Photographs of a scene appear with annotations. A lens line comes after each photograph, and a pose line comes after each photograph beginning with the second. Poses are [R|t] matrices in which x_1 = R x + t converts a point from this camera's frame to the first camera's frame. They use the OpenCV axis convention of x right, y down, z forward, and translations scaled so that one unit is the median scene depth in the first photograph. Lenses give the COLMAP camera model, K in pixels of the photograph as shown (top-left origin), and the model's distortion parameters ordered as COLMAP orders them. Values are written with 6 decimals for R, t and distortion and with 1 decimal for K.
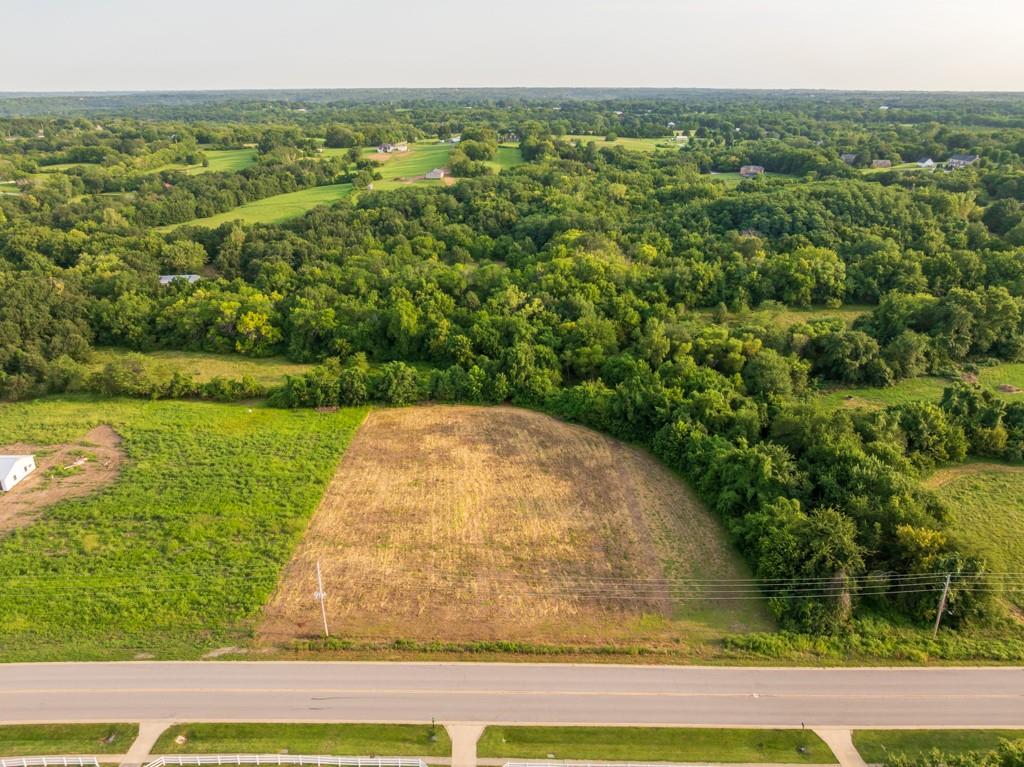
lens RADIAL K [[709.4, 0, 510.8], [0, 709.4, 382.9], [0, 0, 1]] dist [-0.038955, 0.004932]
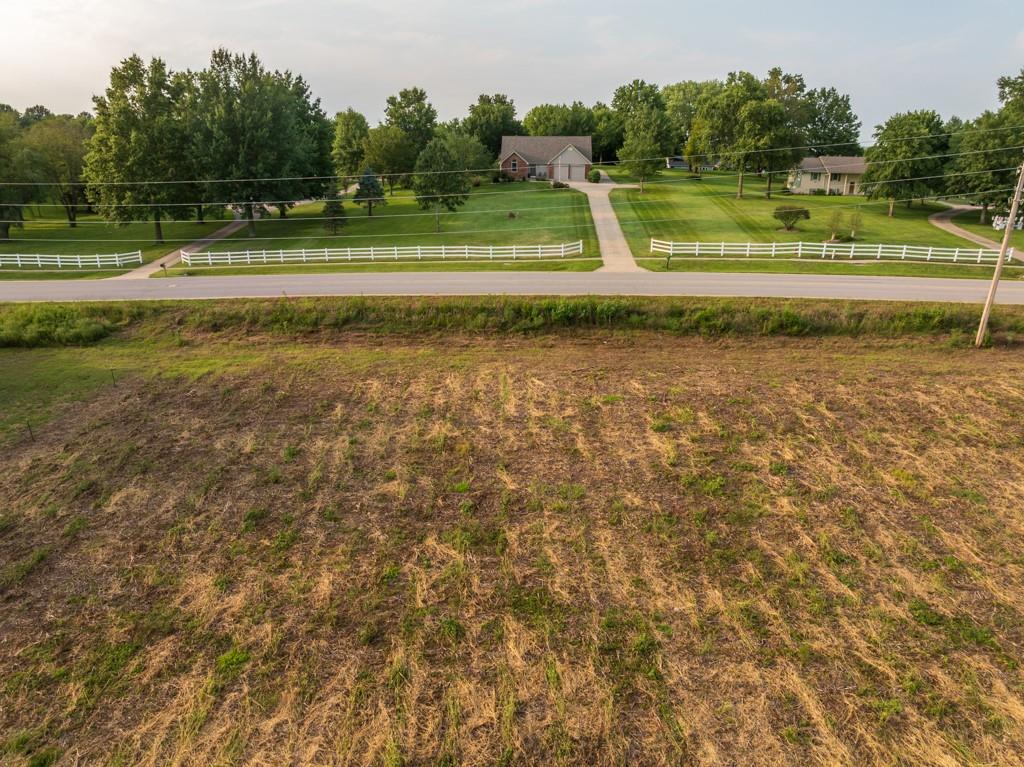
lens RADIAL K [[709.4, 0, 511.1], [0, 709.4, 382.7], [0, 0, 1]] dist [-0.038955, 0.004932]
pose [[-0.995085, -0.018988, 0.097190, -0.012058], [0.048711, 0.760645, 0.647337, 0.047956], [-0.086219, 0.648890, -0.755982, 0.724969]]
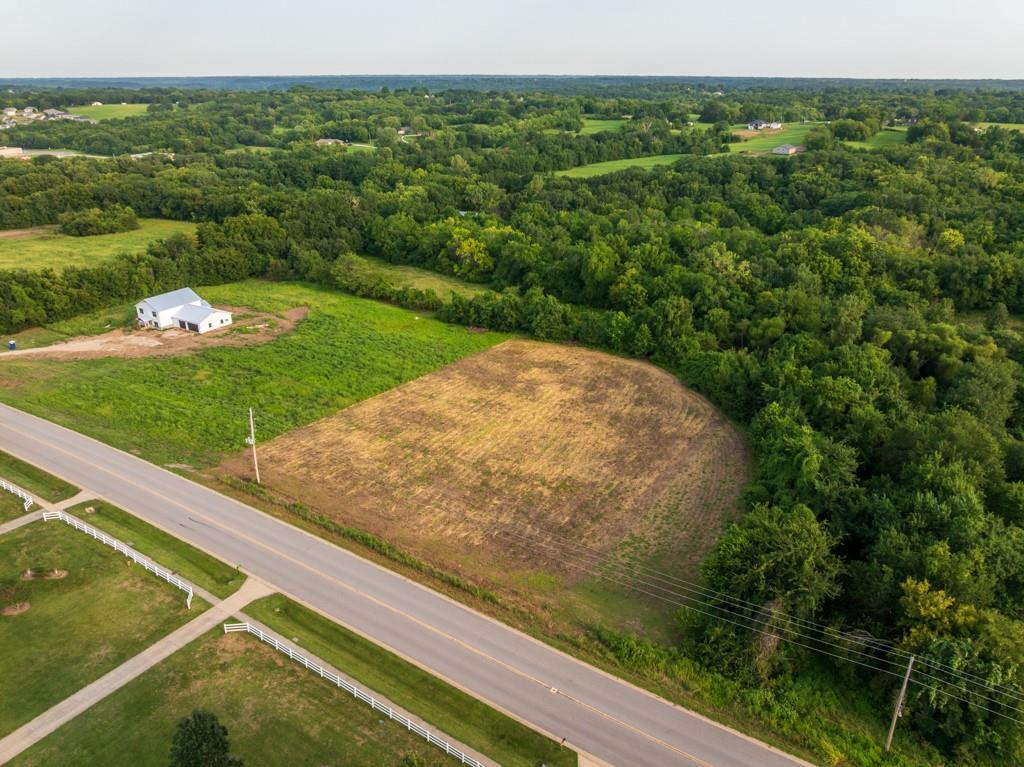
lens RADIAL K [[709.4, 0, 511.8], [0, 709.4, 382.3], [0, 0, 1]] dist [-0.038955, 0.004932]
pose [[0.851258, 0.211557, -0.480213, 0.291896], [-0.203960, 0.976568, 0.068671, 0.030984], [0.483488, 0.039488, 0.874460, 0.129955]]
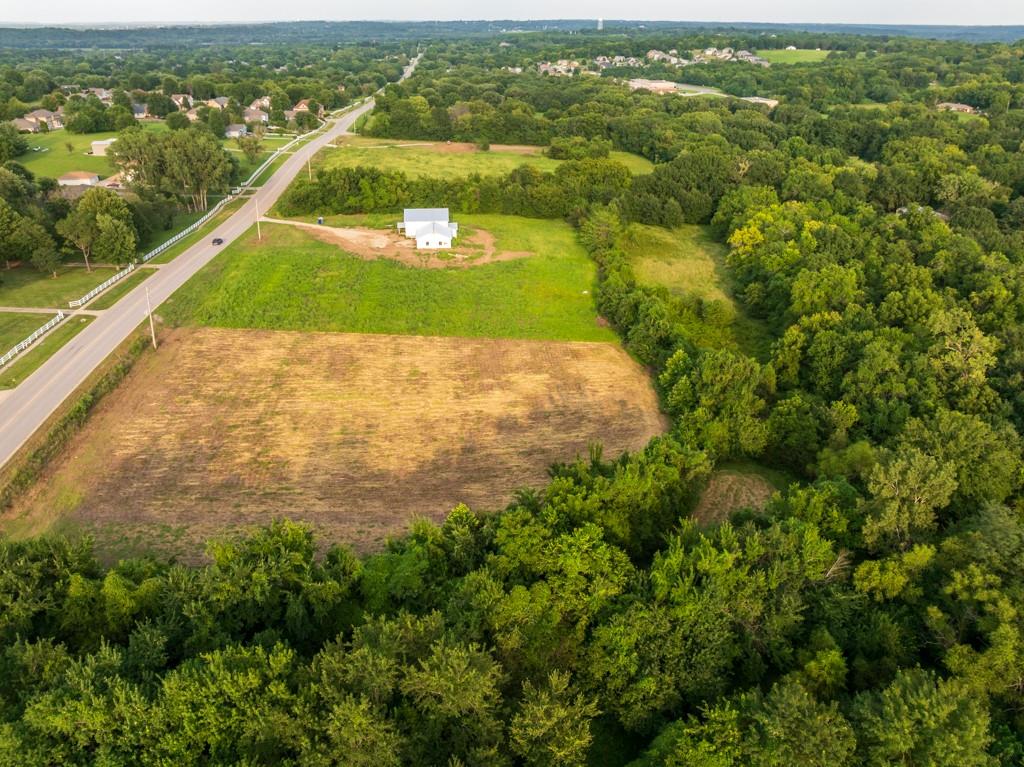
lens RADIAL K [[709.4, 0, 508.5], [0, 709.4, 386.0], [0, 0, 1]] dist [-0.038955, 0.004932]
pose [[0.084224, 0.459884, -0.883976, 0.540063], [-0.384354, 0.833470, 0.396988, -0.198012], [0.919336, 0.306324, 0.246957, 0.697929]]
